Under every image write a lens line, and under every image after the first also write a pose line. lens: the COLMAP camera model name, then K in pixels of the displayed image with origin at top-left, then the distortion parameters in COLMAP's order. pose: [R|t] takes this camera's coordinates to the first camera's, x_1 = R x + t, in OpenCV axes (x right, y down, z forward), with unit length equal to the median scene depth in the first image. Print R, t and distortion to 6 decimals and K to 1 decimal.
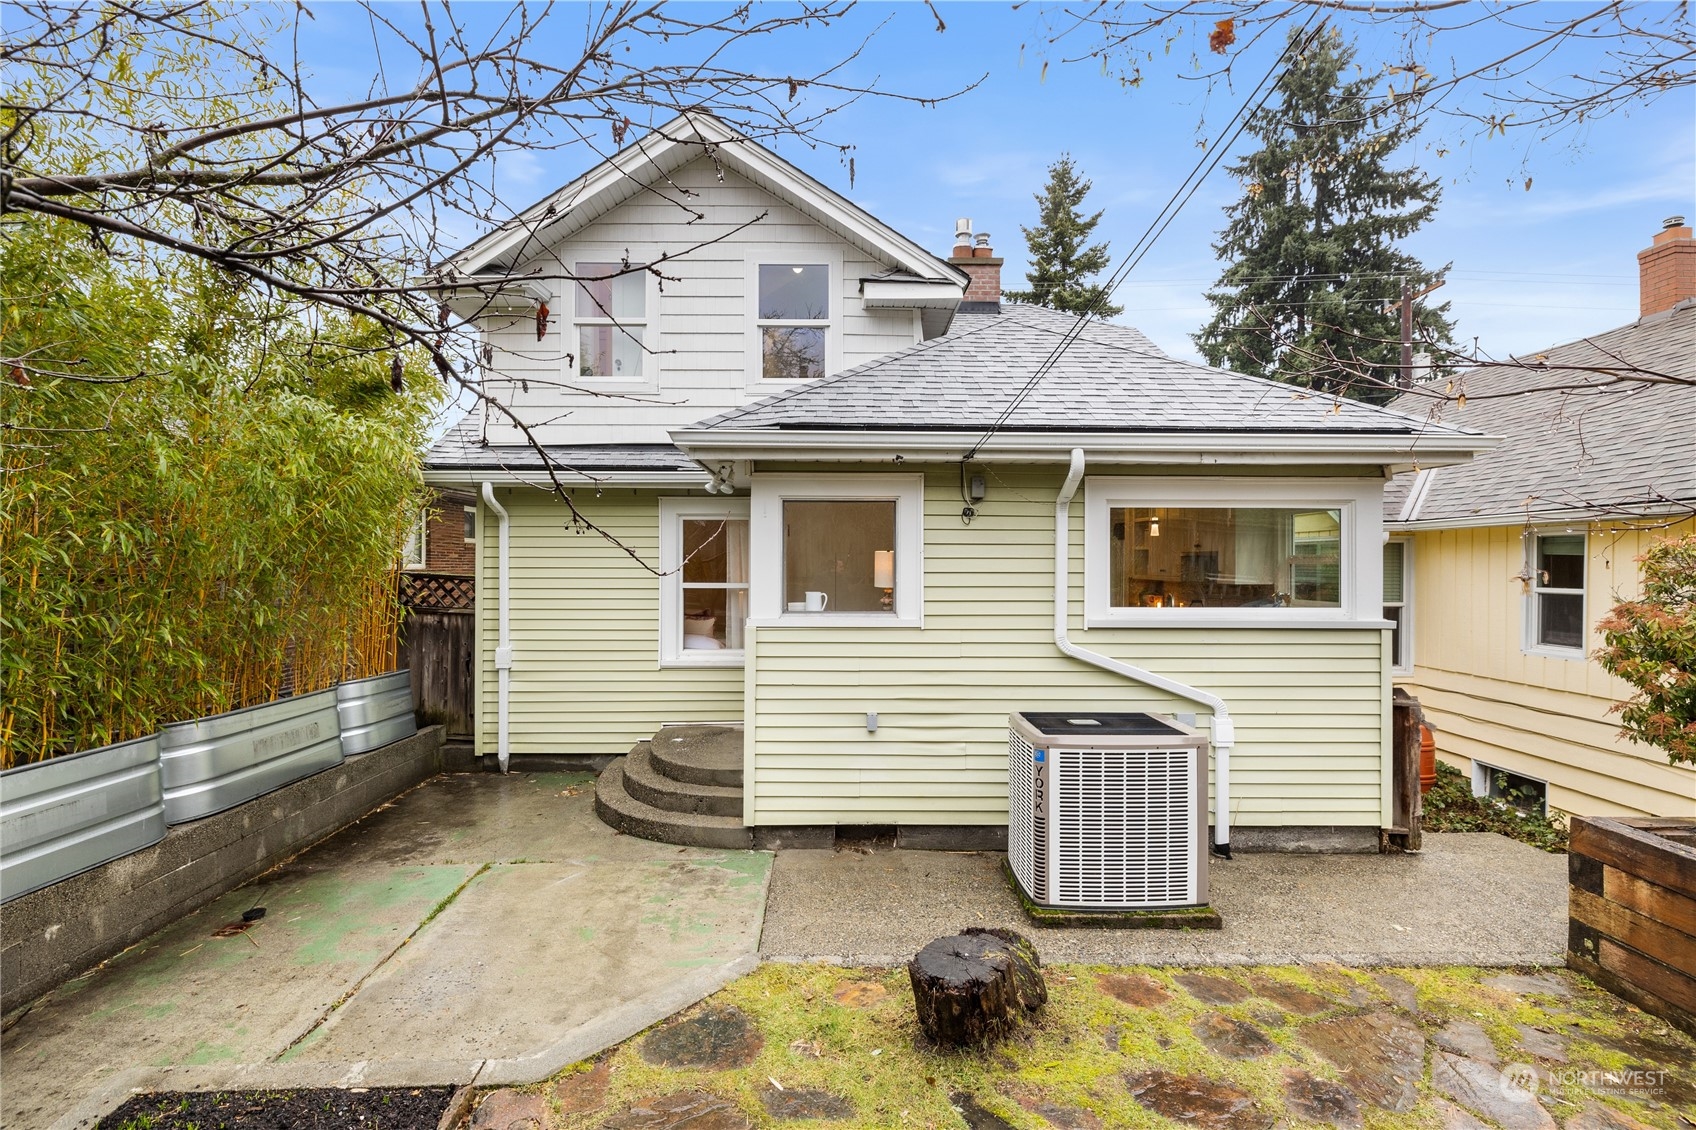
lens RADIAL K [[867.8, 0, 876.1], [0, 867.8, 571.5], [0, 0, 1]] dist [-0.007776, -0.000502]
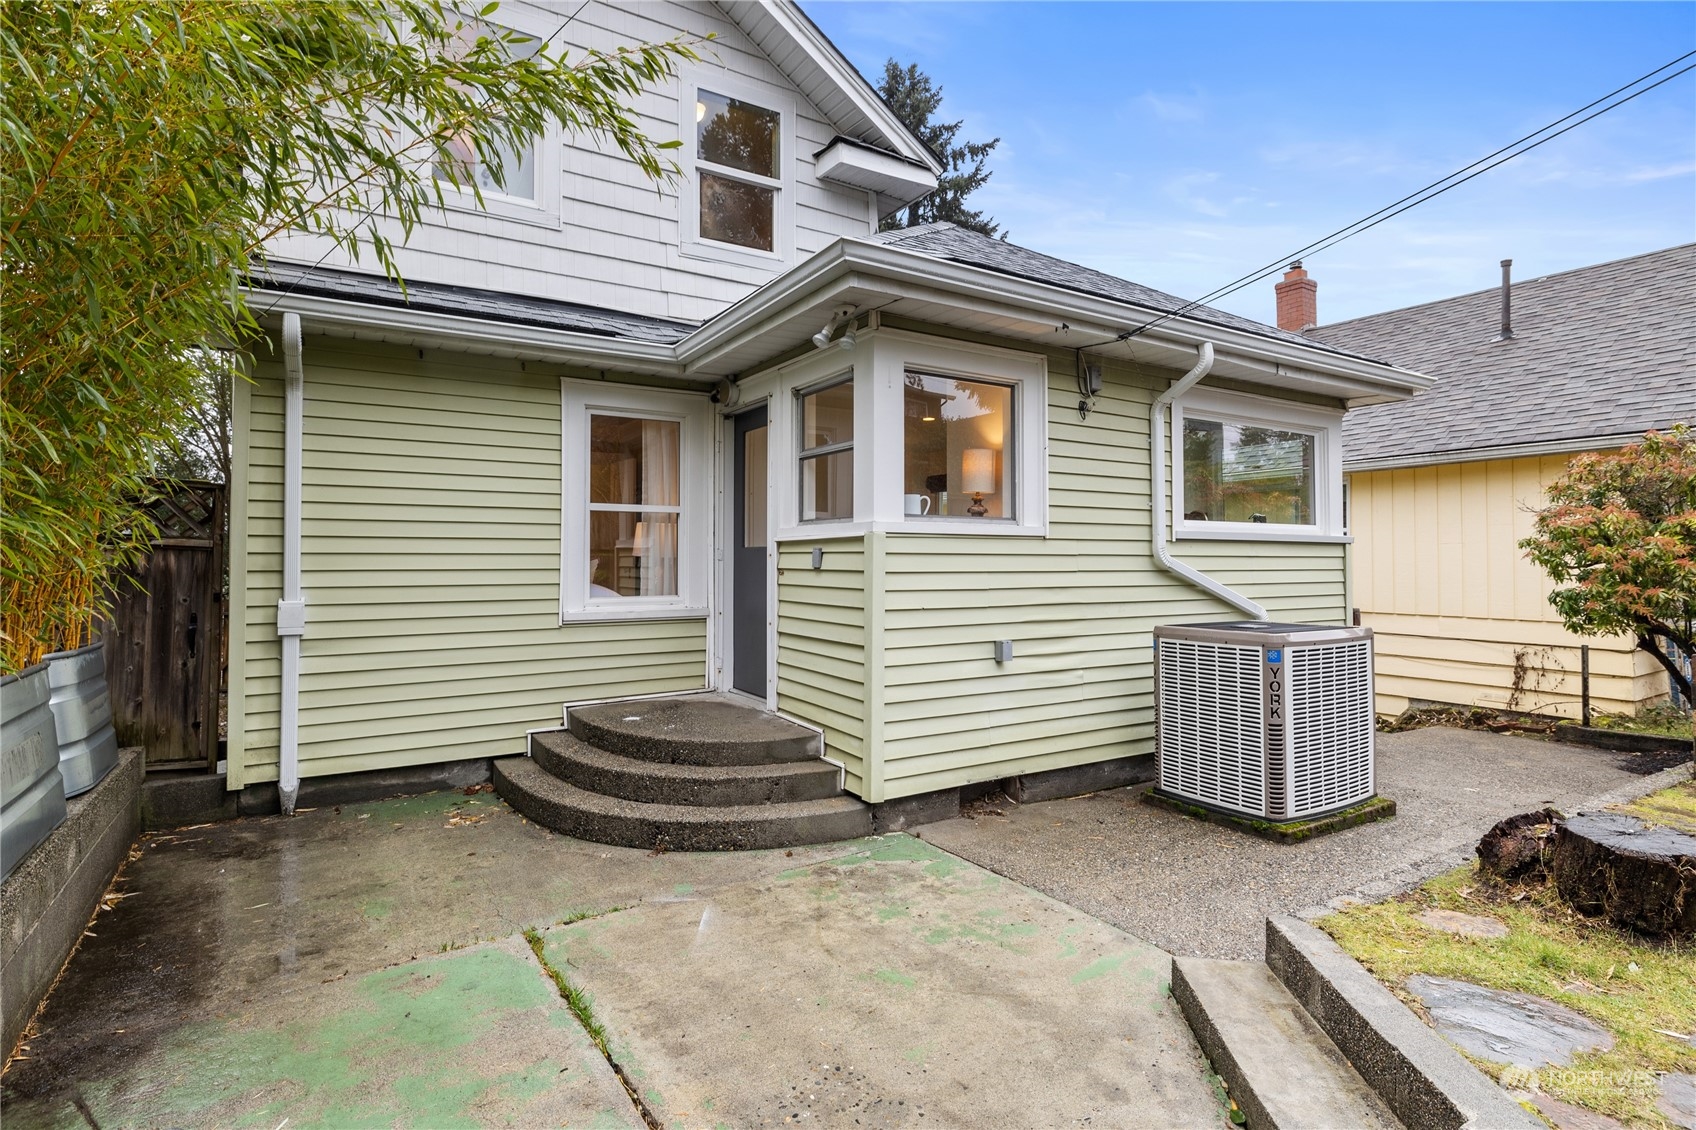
lens RADIAL K [[867.8, 0, 846.6], [0, 867.8, 563.6], [0, 0, 1]] dist [-0.007776, -0.000502]
pose [[0.845484, -0.001730, 0.533999, -0.547795], [0.013059, 0.999763, -0.017437, 0.099816], [-0.533842, 0.021716, 0.845306, 0.375691]]
